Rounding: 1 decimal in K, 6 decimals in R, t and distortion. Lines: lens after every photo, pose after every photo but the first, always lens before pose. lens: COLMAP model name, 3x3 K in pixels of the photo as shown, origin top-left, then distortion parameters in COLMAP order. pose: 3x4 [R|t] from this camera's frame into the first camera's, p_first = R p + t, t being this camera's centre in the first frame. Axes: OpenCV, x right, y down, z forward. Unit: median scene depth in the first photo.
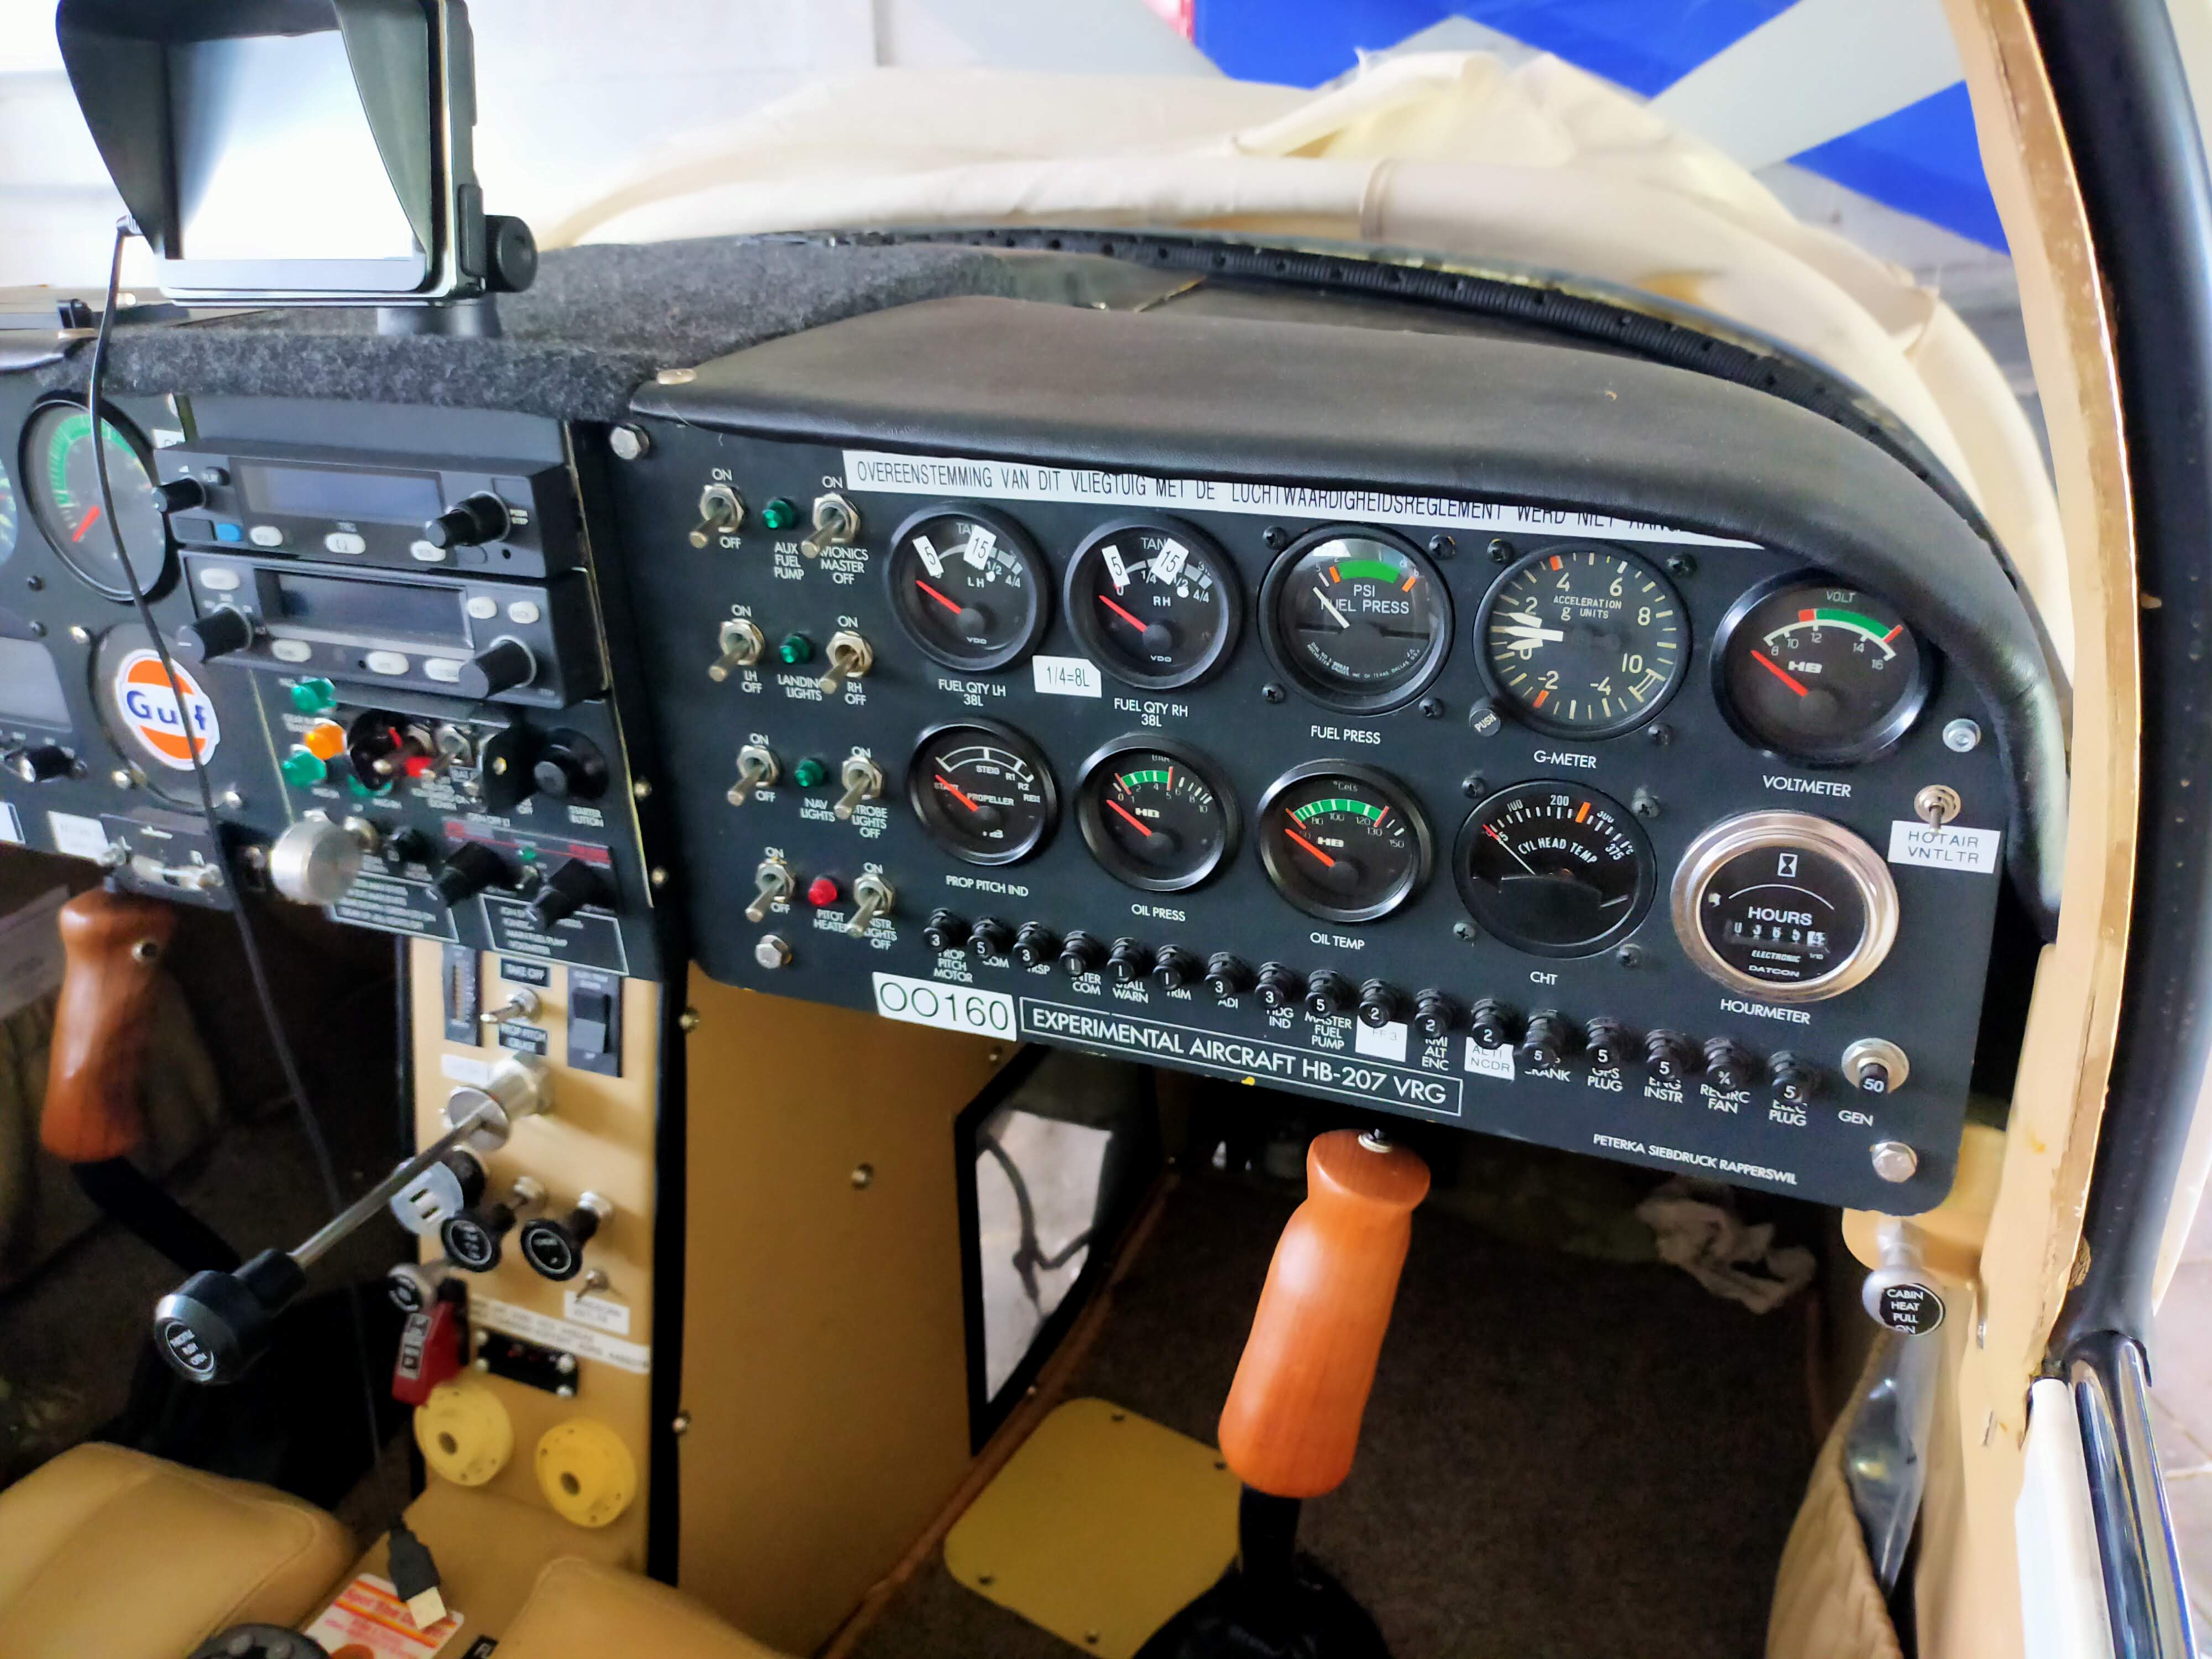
lens RADIAL K [[1643.3, 0, 1097.6], [0, 1643.3, 812.7], [0, 0, 1]] dist [0.110292, -0.196441]
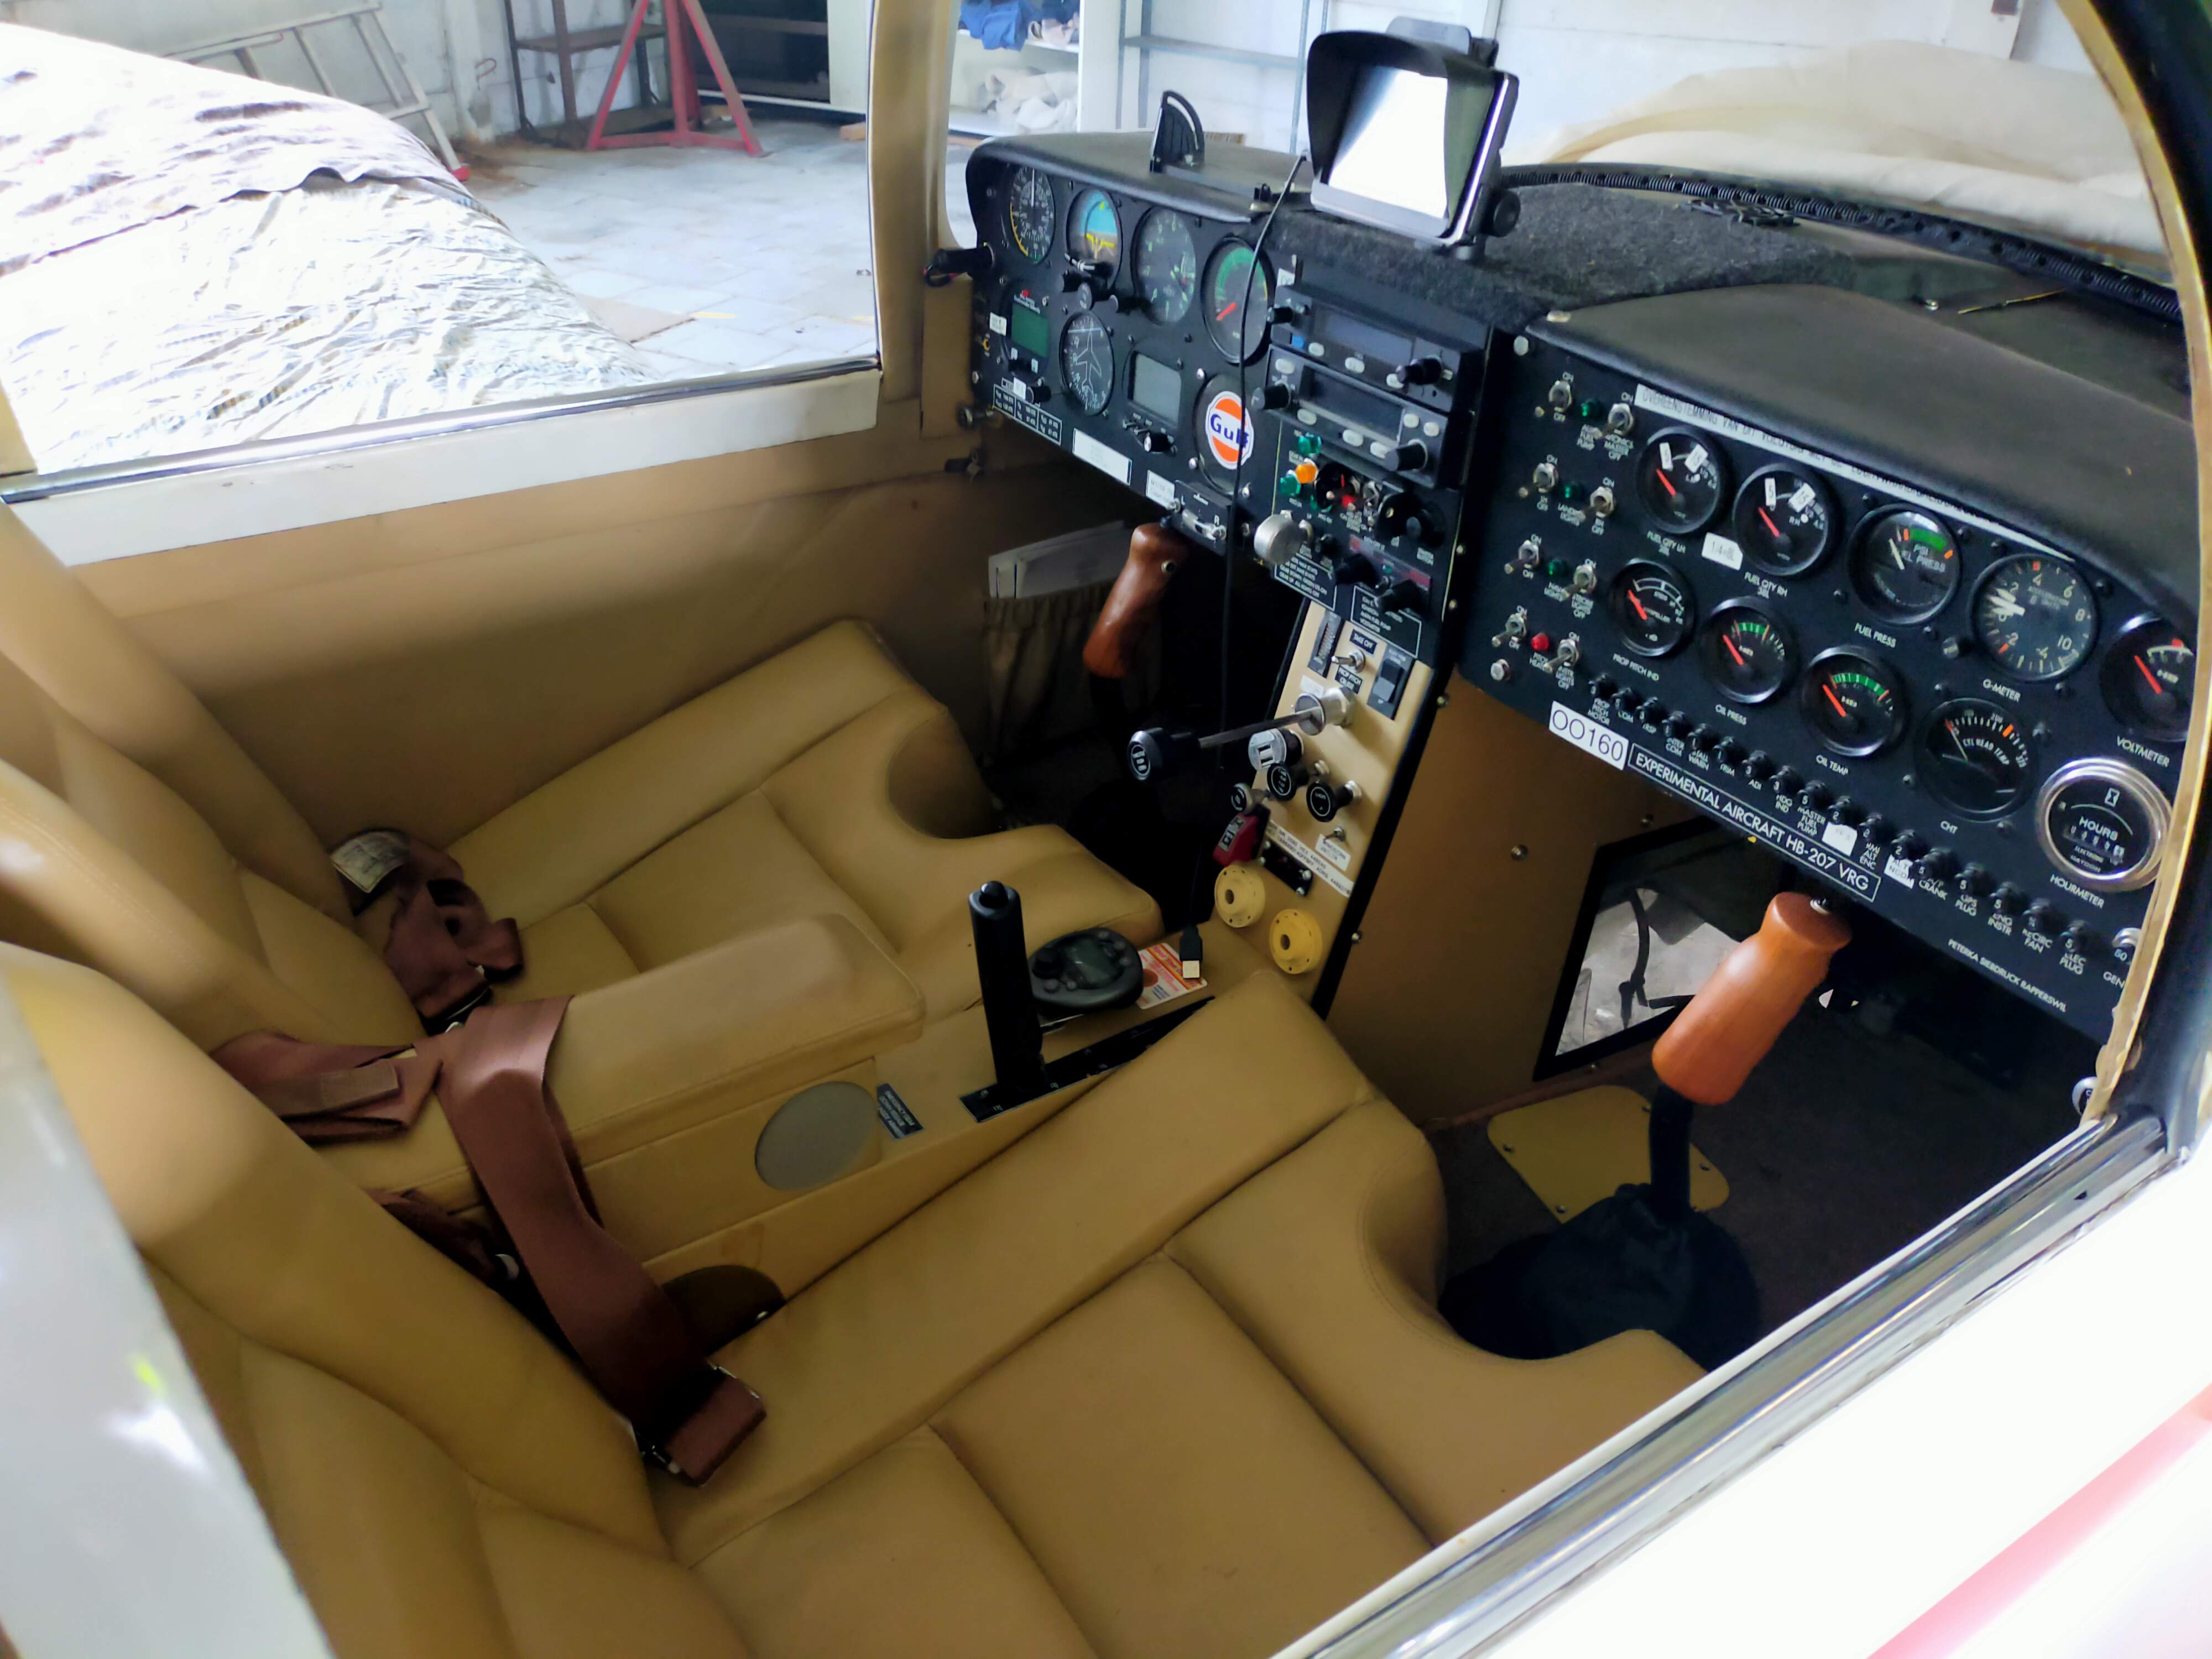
lens RADIAL K [[1643.3, 0, 1097.6], [0, 1643.3, 812.7], [0, 0, 1]] dist [0.110292, -0.196441]
pose [[0.816206, 0.358224, -0.453303, 0.284167], [-0.307157, 0.933565, 0.184693, 0.038940], [0.489349, -0.011512, 0.872012, -0.652826]]
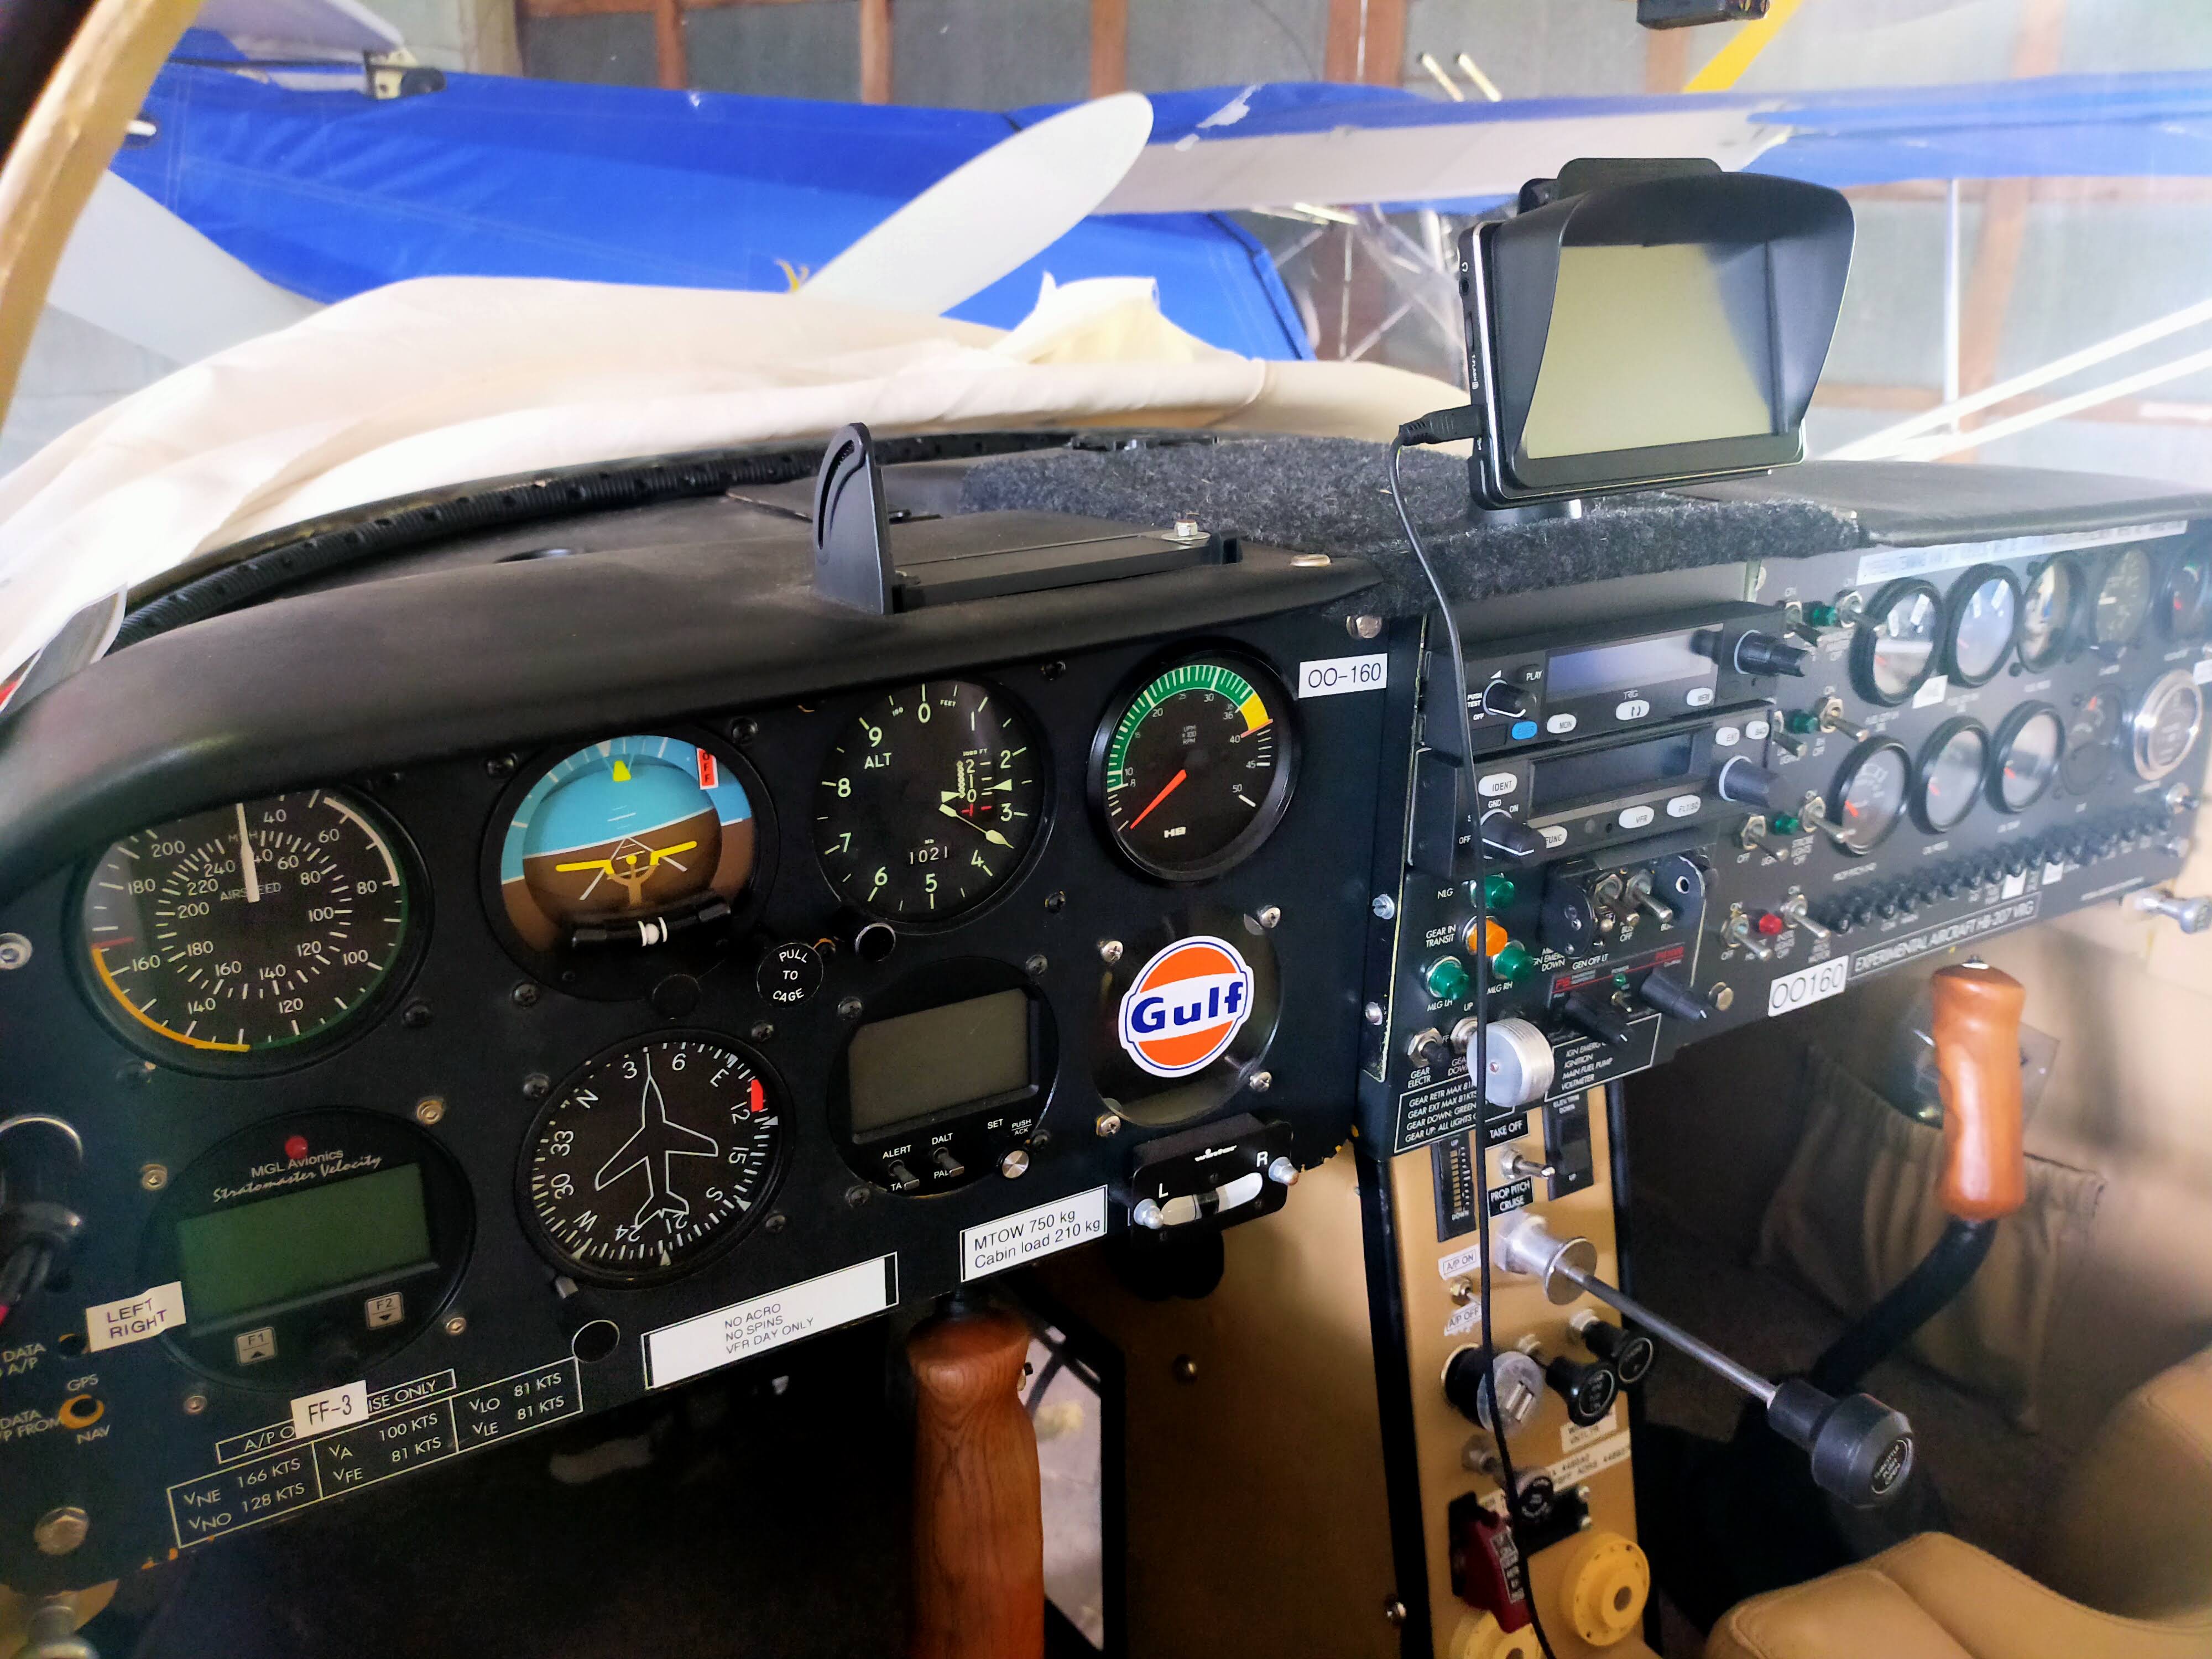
lens RADIAL K [[1629.9, 0, 1102.2], [0, 1629.9, 821.9], [0, 0, 1]] dist [0.130997, -0.259959]
pose [[0.600485, -0.232932, 0.764958, -1.428721], [0.313536, 0.948614, 0.042733, -0.238432], [-0.735604, 0.214181, 0.642661, 0.577072]]
